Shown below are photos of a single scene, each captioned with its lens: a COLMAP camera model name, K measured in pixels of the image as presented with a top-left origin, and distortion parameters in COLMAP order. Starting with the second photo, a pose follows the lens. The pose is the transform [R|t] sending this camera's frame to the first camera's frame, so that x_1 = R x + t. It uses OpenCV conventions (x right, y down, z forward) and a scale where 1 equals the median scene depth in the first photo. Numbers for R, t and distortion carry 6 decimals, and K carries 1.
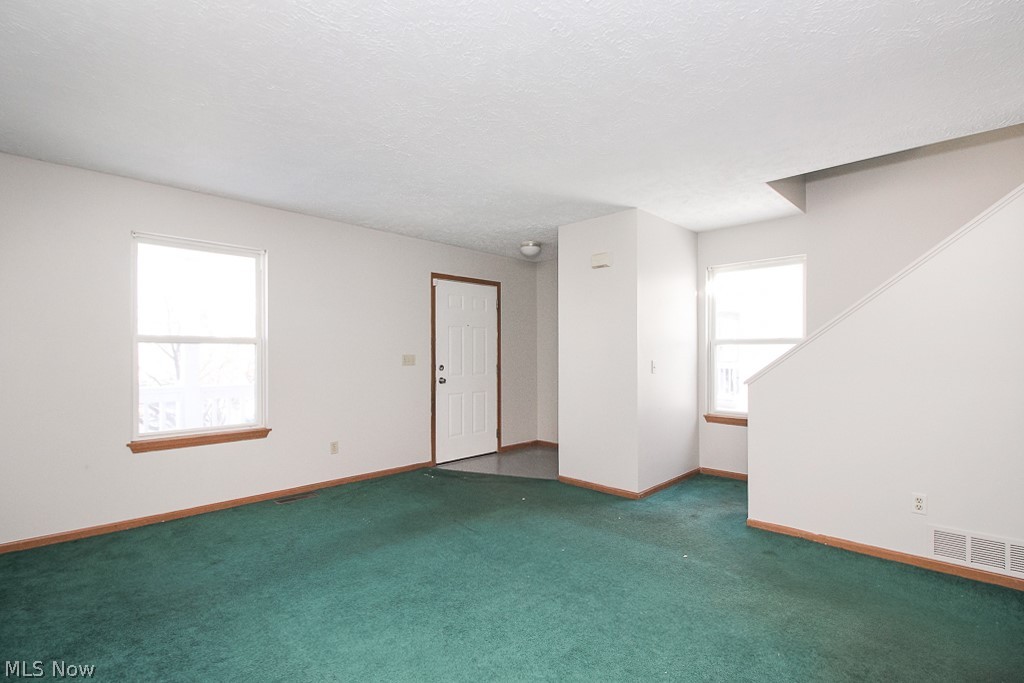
lens RADIAL K [[471.3, 0, 508.2], [0, 471.3, 352.2], [0, 0, 1]] dist [-0.002825, -0.000381]
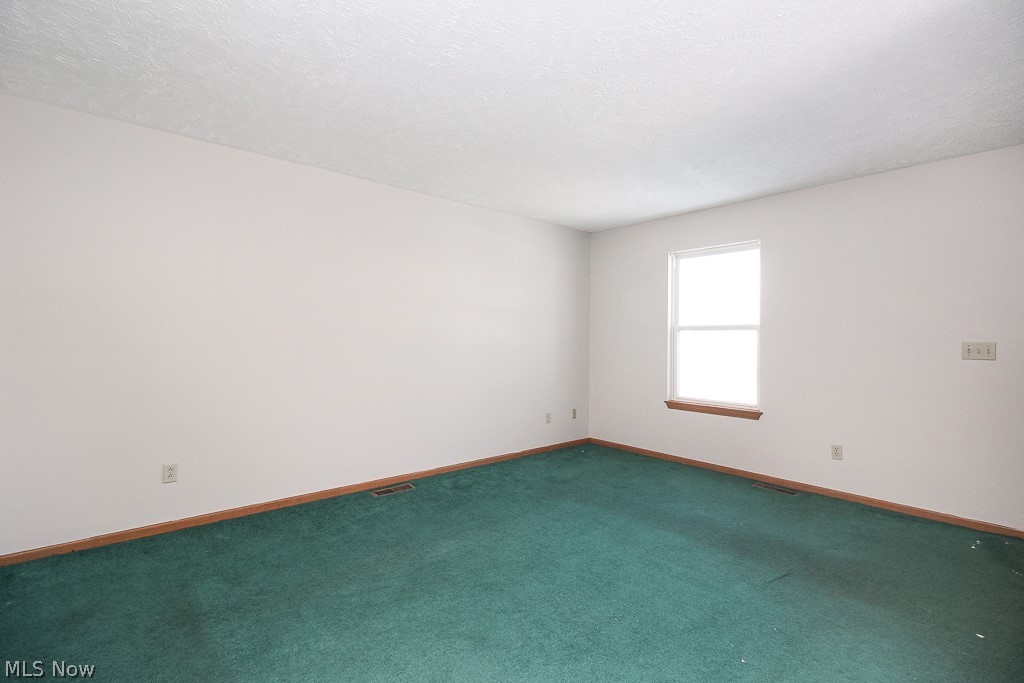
lens RADIAL K [[476.8, 0, 517.5], [0, 476.8, 327.5], [0, 0, 1]] dist [0.001644, -0.000035]
pose [[-0.092371, -0.023052, -0.995458, 0.489446], [-0.004787, 0.999731, -0.022707, 0.002846], [0.995713, 0.002668, -0.092457, 0.473524]]
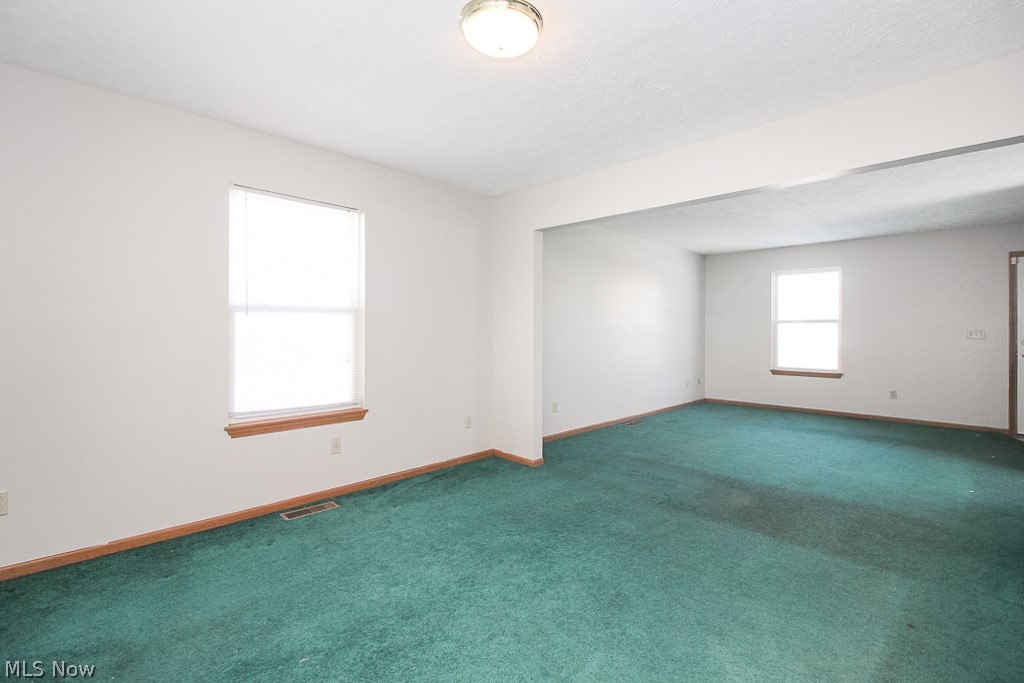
lens RADIAL K [[476.8, 0, 517.5], [0, 476.8, 327.5], [0, 0, 1]] dist [0.001644, -0.000035]
pose [[-0.021485, -0.003110, -0.999764, 1.010350], [0.003731, 0.999988, -0.003191, -0.000175], [0.999762, -0.003798, -0.021473, -0.093896]]
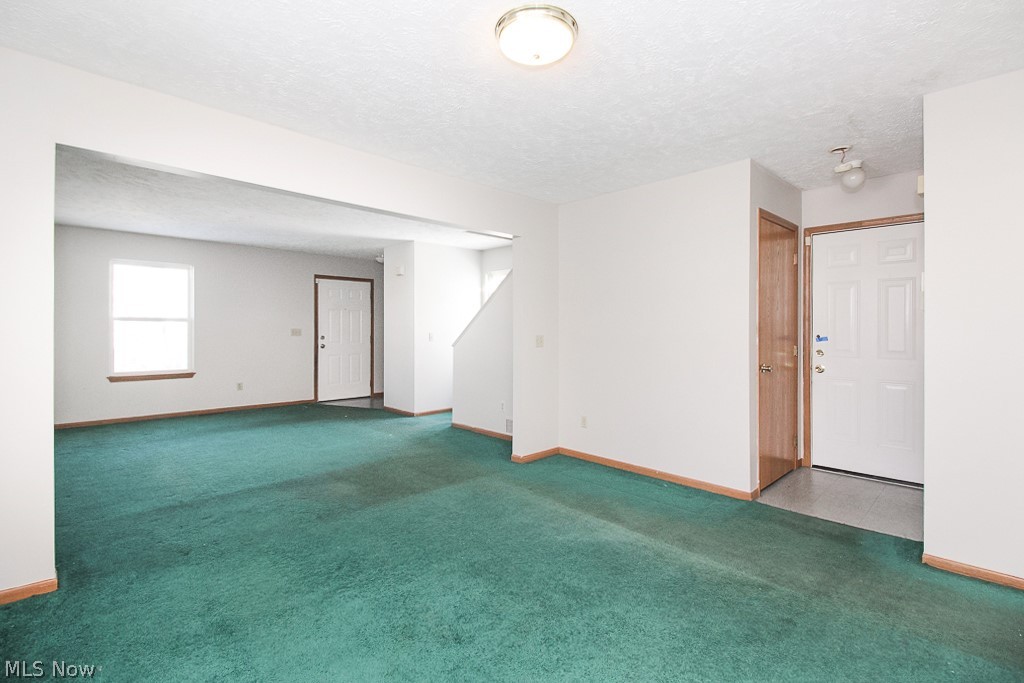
lens RADIAL K [[476.8, 0, 517.5], [0, 476.8, 327.5], [0, 0, 1]] dist [0.001644, -0.000035]
pose [[0.999762, 0.004686, -0.021308, 0.563170], [-0.004669, 0.999989, 0.000880, -0.003895], [0.021312, -0.000780, 0.999773, -0.559154]]
